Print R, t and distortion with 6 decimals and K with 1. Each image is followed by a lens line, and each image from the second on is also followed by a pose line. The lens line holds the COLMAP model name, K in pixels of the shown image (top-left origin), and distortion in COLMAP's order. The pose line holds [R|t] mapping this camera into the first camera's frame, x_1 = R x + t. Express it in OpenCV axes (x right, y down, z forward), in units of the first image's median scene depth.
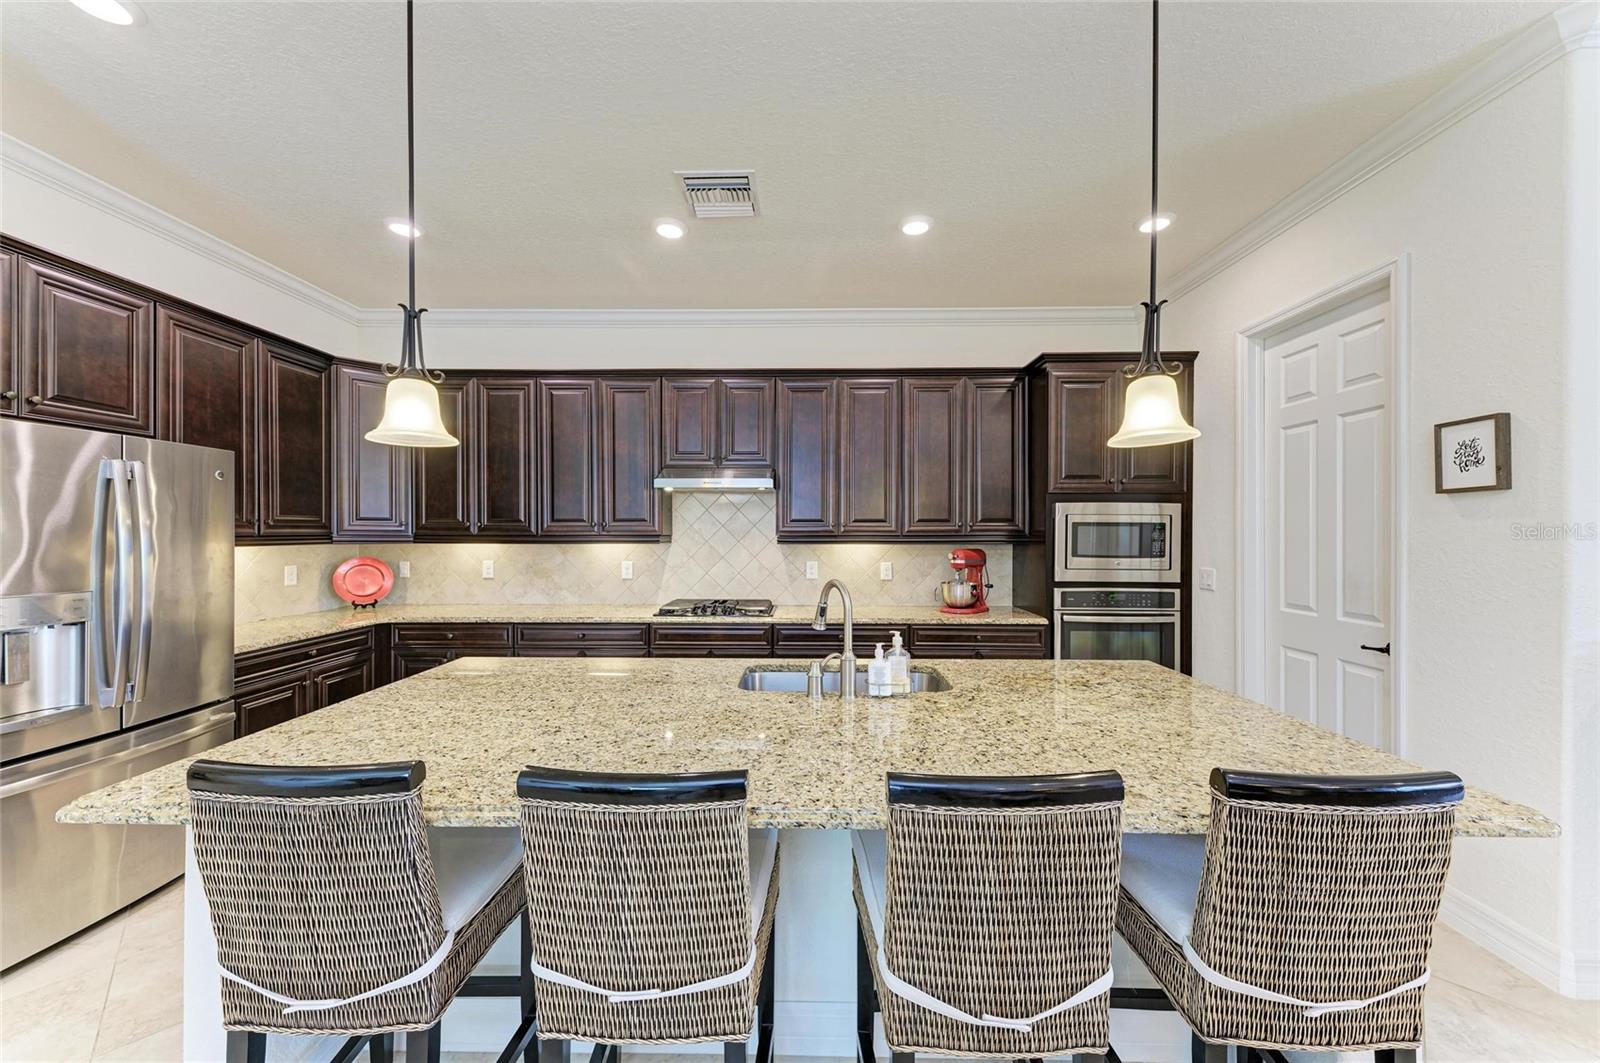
lens RADIAL K [[581.8, 0, 800.0], [0, 581.8, 531.5], [0, 0, 1]] dist [0.008889, -0.000276]
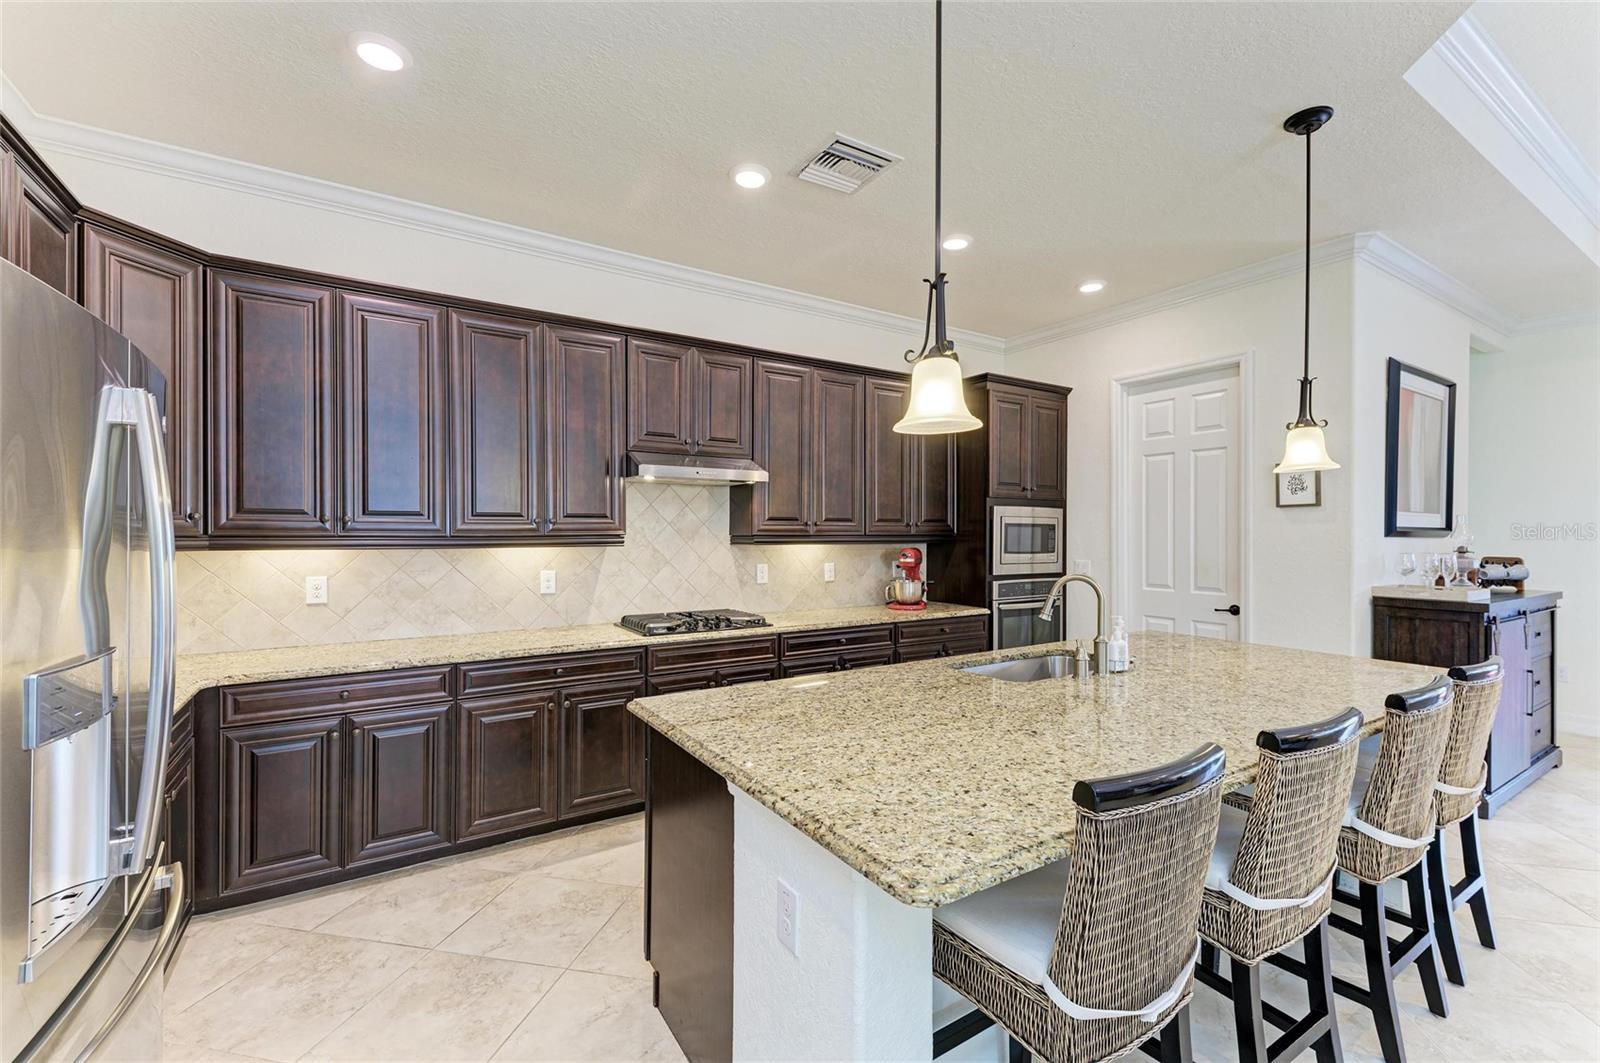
lens RADIAL K [[673.9, 0, 800.0], [0, 673.9, 531.5], [0, 0, 1]] dist [0.010067, 0.000076]
pose [[0.832450, 0.001053, 0.554099, -0.604280], [-0.001125, 0.999999, -0.000211, 0.001239], [-0.554099, -0.000448, 0.832451, 0.116124]]
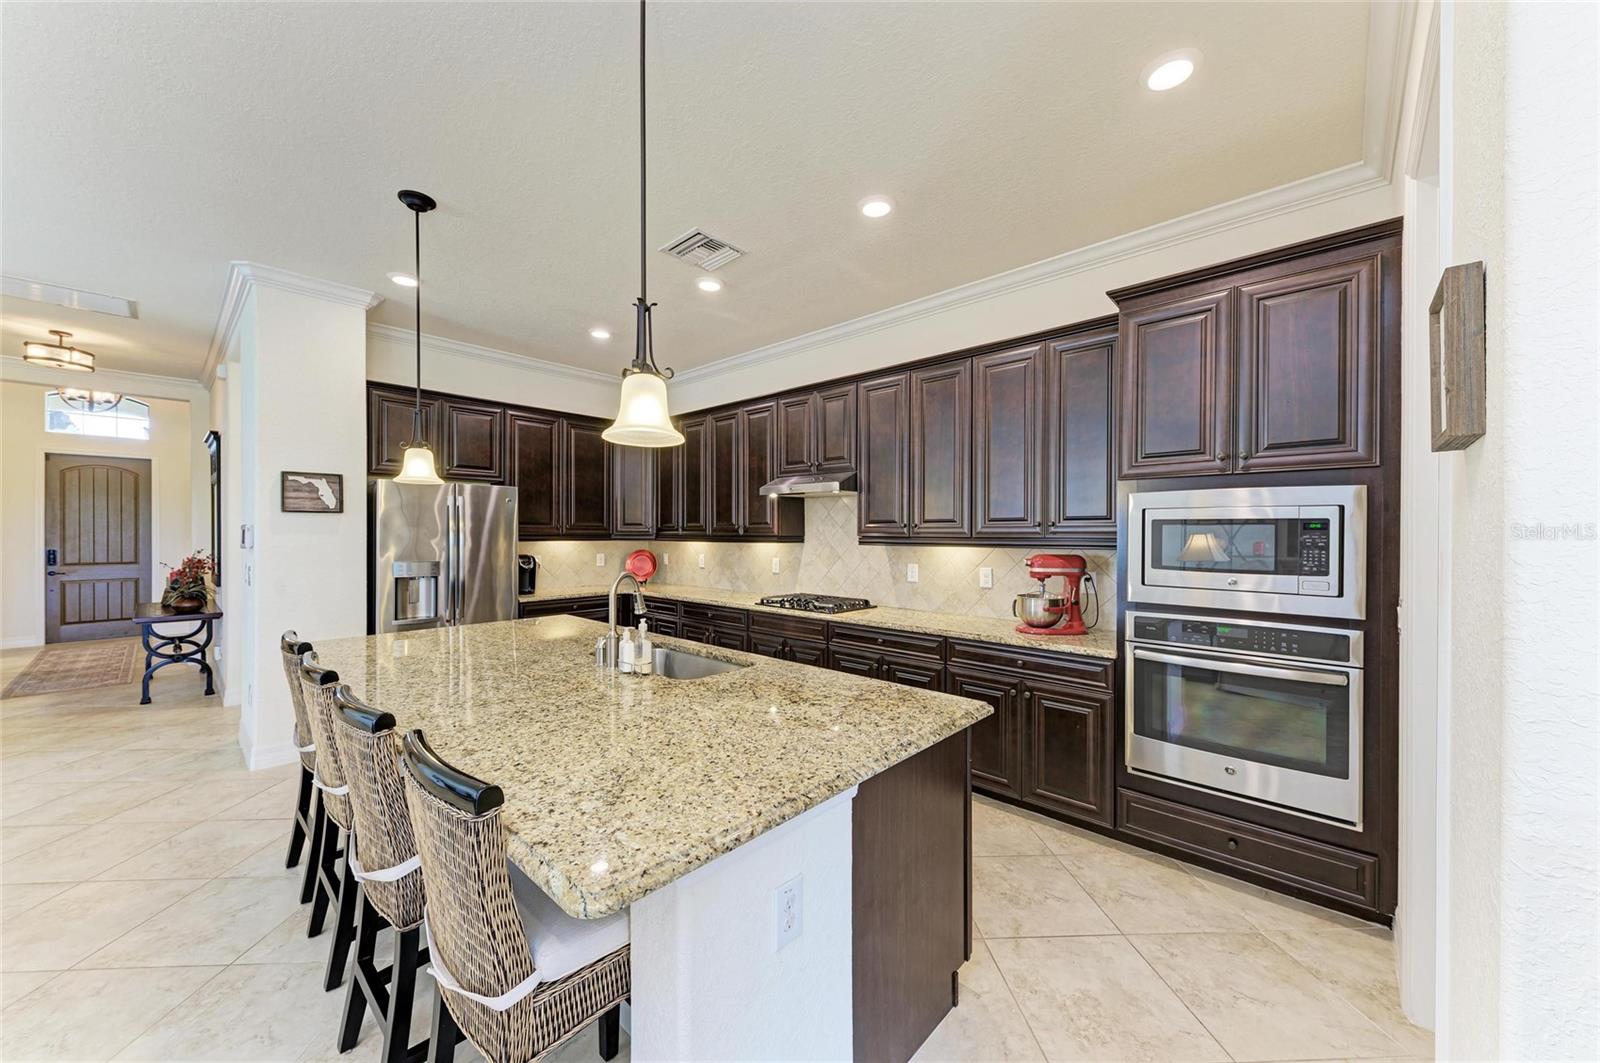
lens RADIAL K [[581.8, 0, 800.0], [0, 581.8, 531.5], [0, 0, 1]] dist [0.008889, -0.000276]
pose [[0.748760, -0.001134, -0.662840, 0.615339], [-0.000203, 0.999998, -0.001940, -0.000123], [0.662841, 0.001587, 0.748758, 0.182271]]
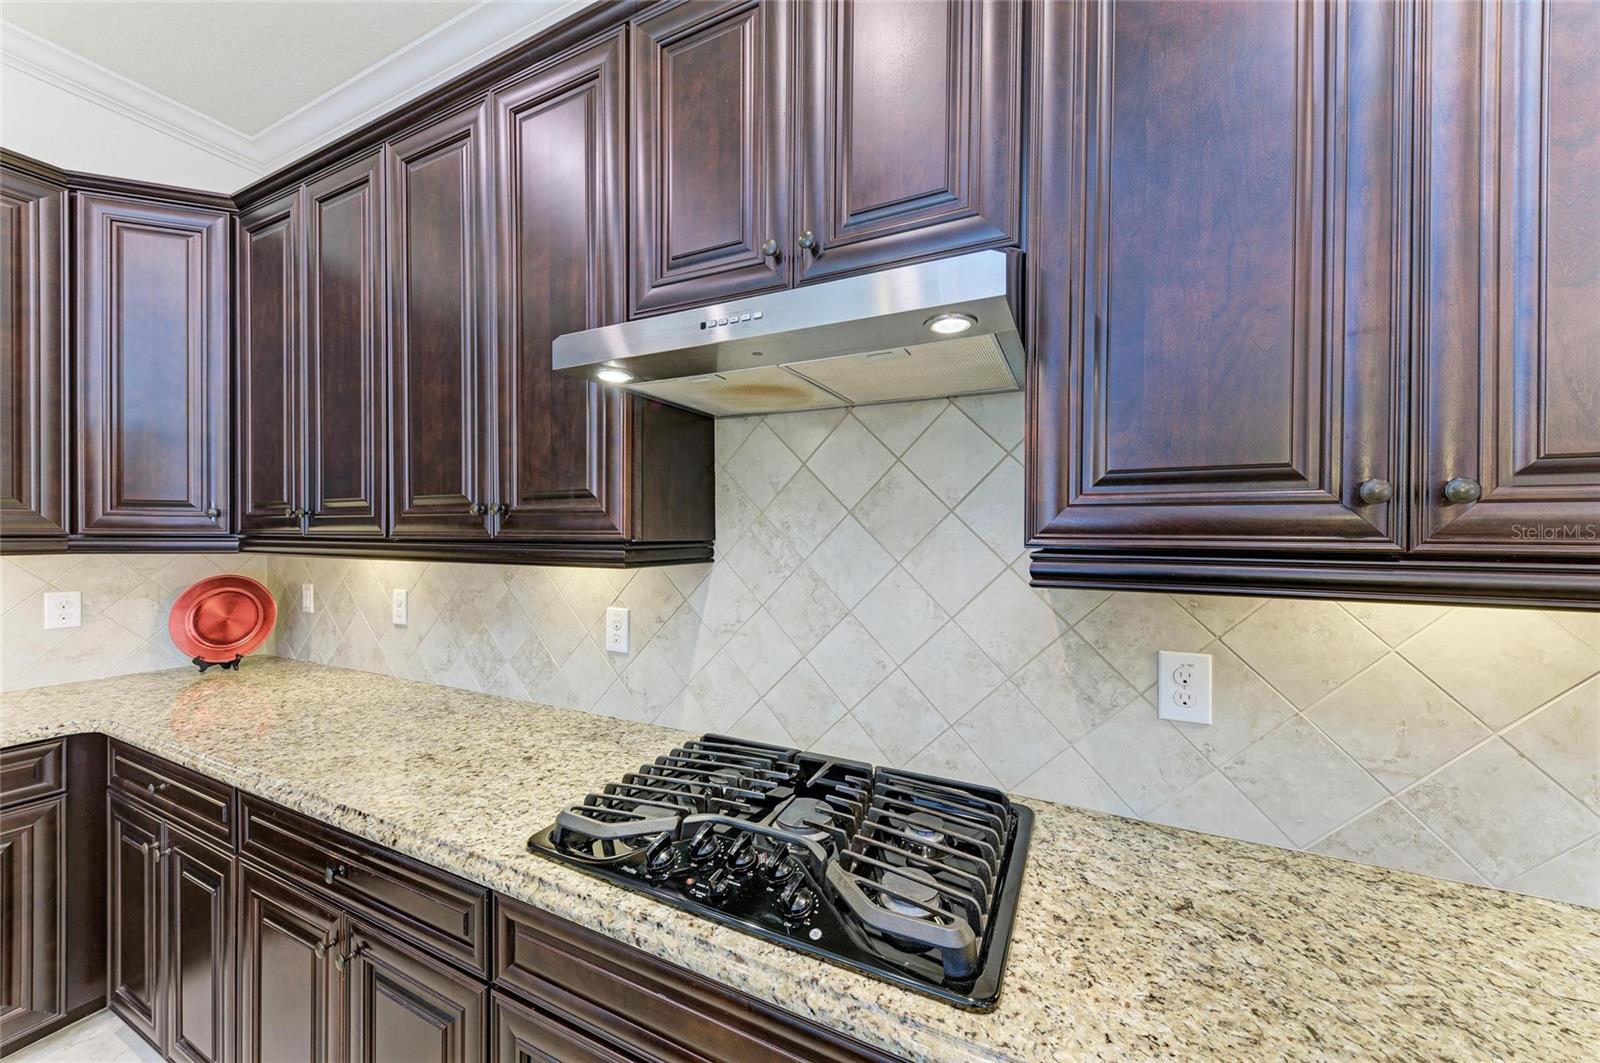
lens RADIAL K [[581.8, 0, 800.0], [0, 581.8, 531.5], [0, 0, 1]] dist [0.008889, -0.000276]
pose [[0.906518, 0.003186, -0.422154, -0.028139], [-0.001399, 0.999989, 0.004542, -0.001023], [0.422164, -0.003527, 0.906513, 0.833754]]
